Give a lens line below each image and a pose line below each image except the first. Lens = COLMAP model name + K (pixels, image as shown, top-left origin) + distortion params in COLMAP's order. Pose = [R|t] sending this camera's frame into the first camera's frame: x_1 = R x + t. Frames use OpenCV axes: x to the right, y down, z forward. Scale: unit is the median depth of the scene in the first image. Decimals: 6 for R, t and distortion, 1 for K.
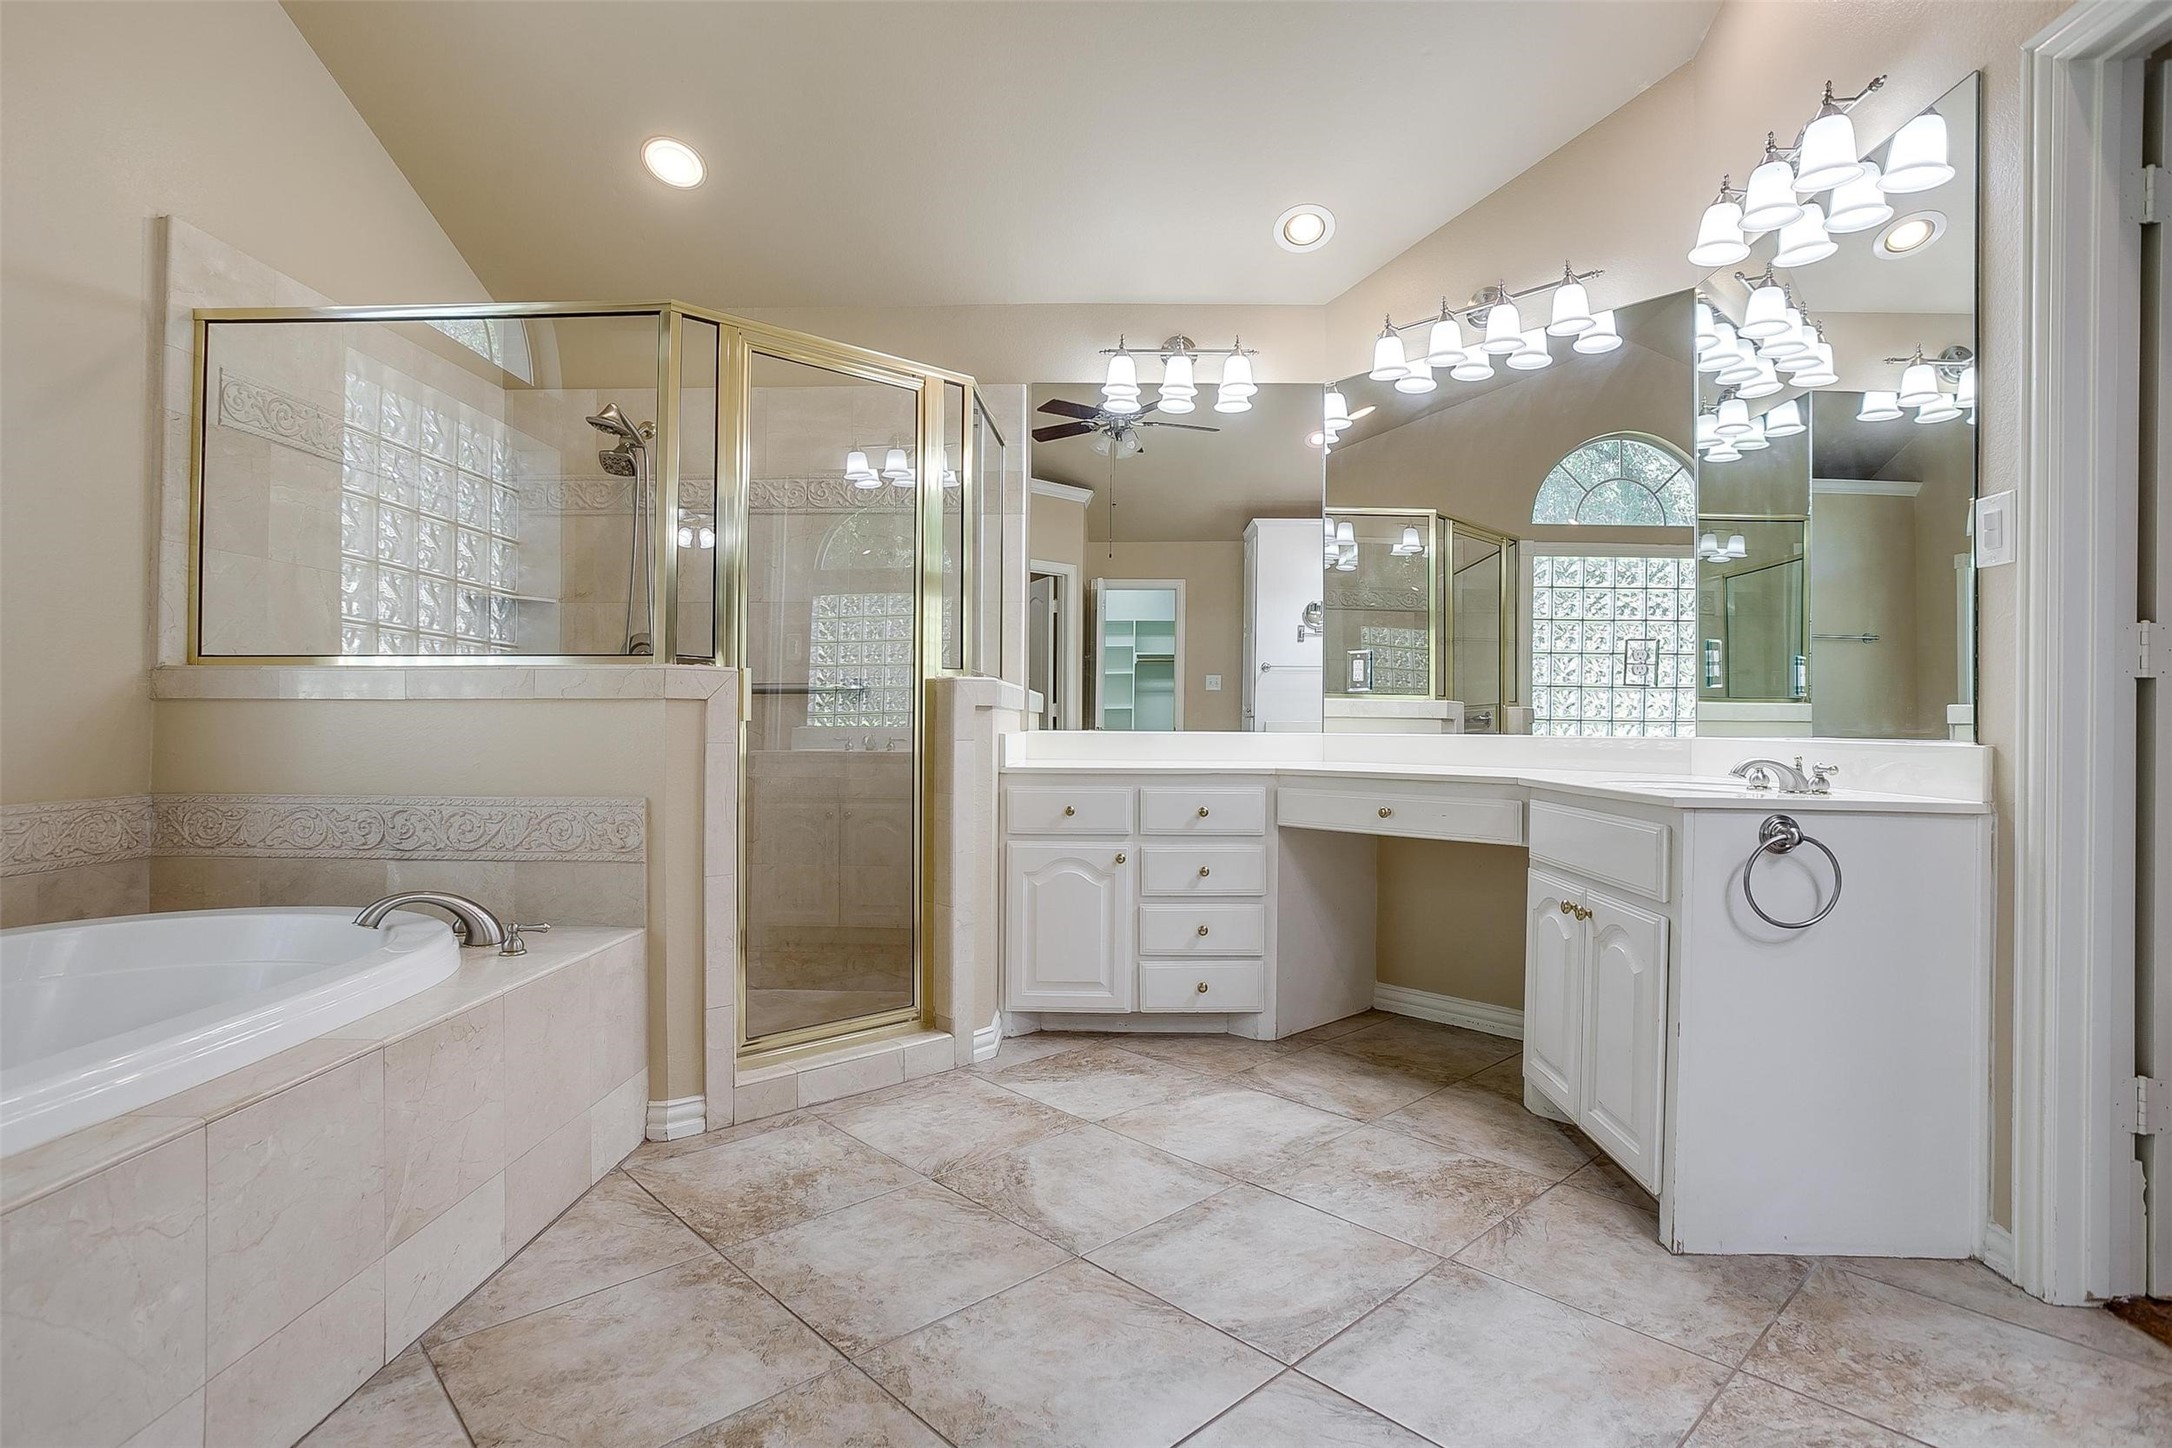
lens RADIAL K [[1071.2, 0, 1086.0], [0, 1071.2, 724.0], [0, 0, 1]] dist [-0.059129, 0.029567]
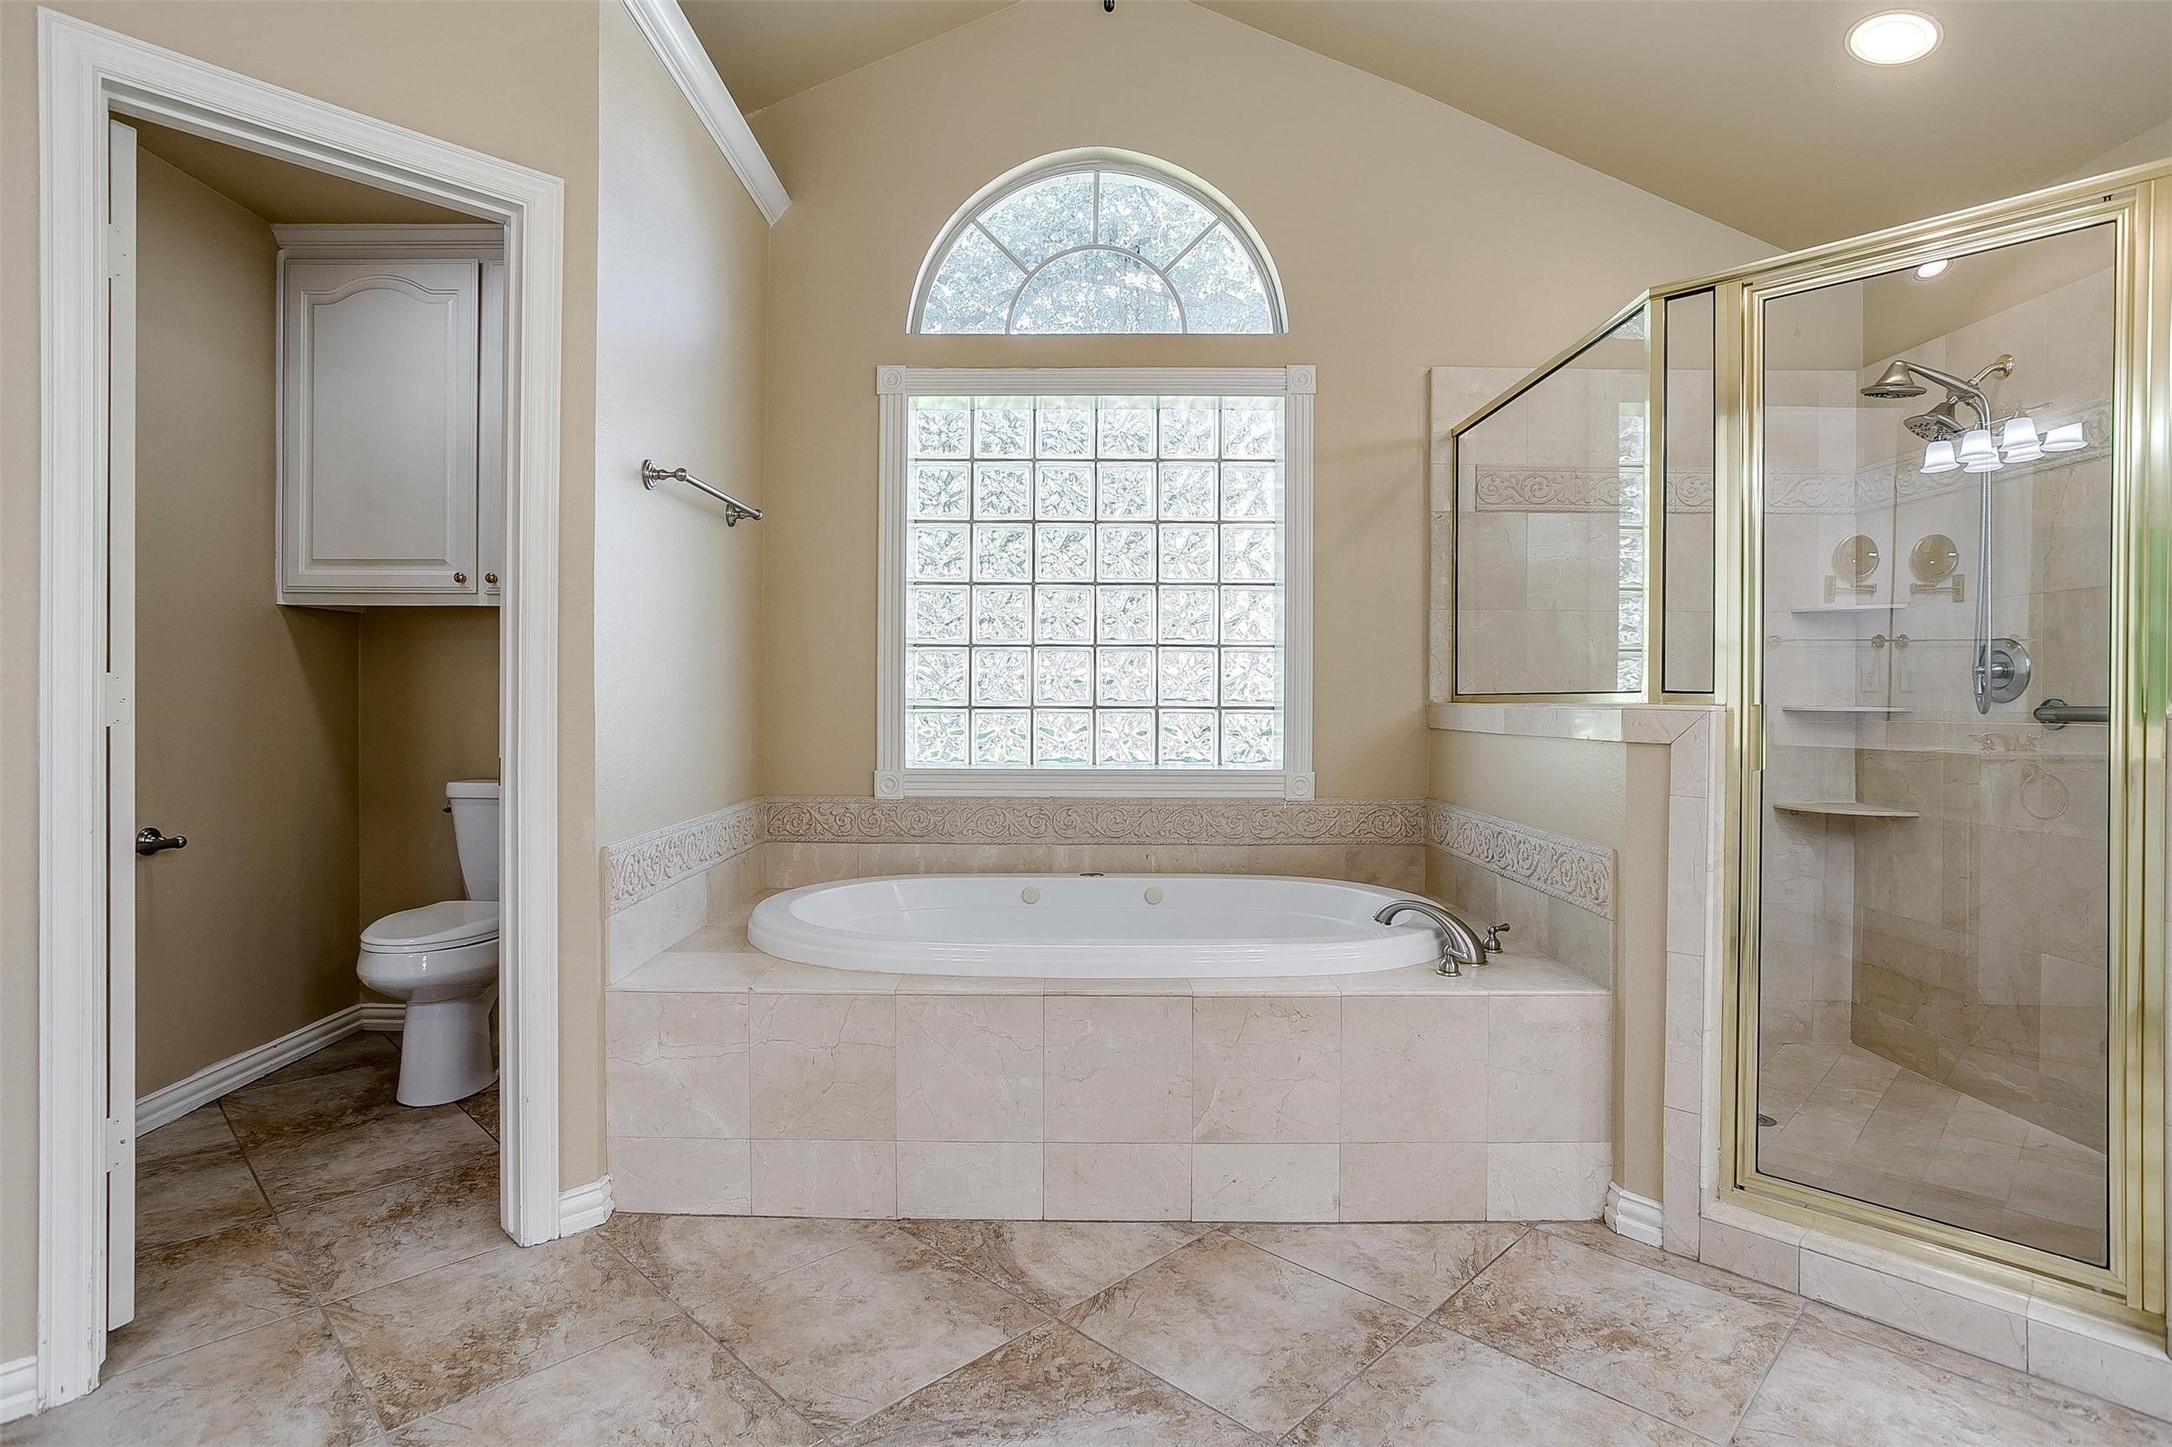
lens RADIAL K [[1071.2, 0, 1086.0], [0, 1071.2, 723.5], [0, 0, 1]] dist [-0.059129, 0.029567]
pose [[0.041554, 0.019405, -0.998948, 0.469286], [-0.010716, 0.999763, 0.018975, -0.051917], [0.999079, 0.009916, 0.041753, 0.502508]]
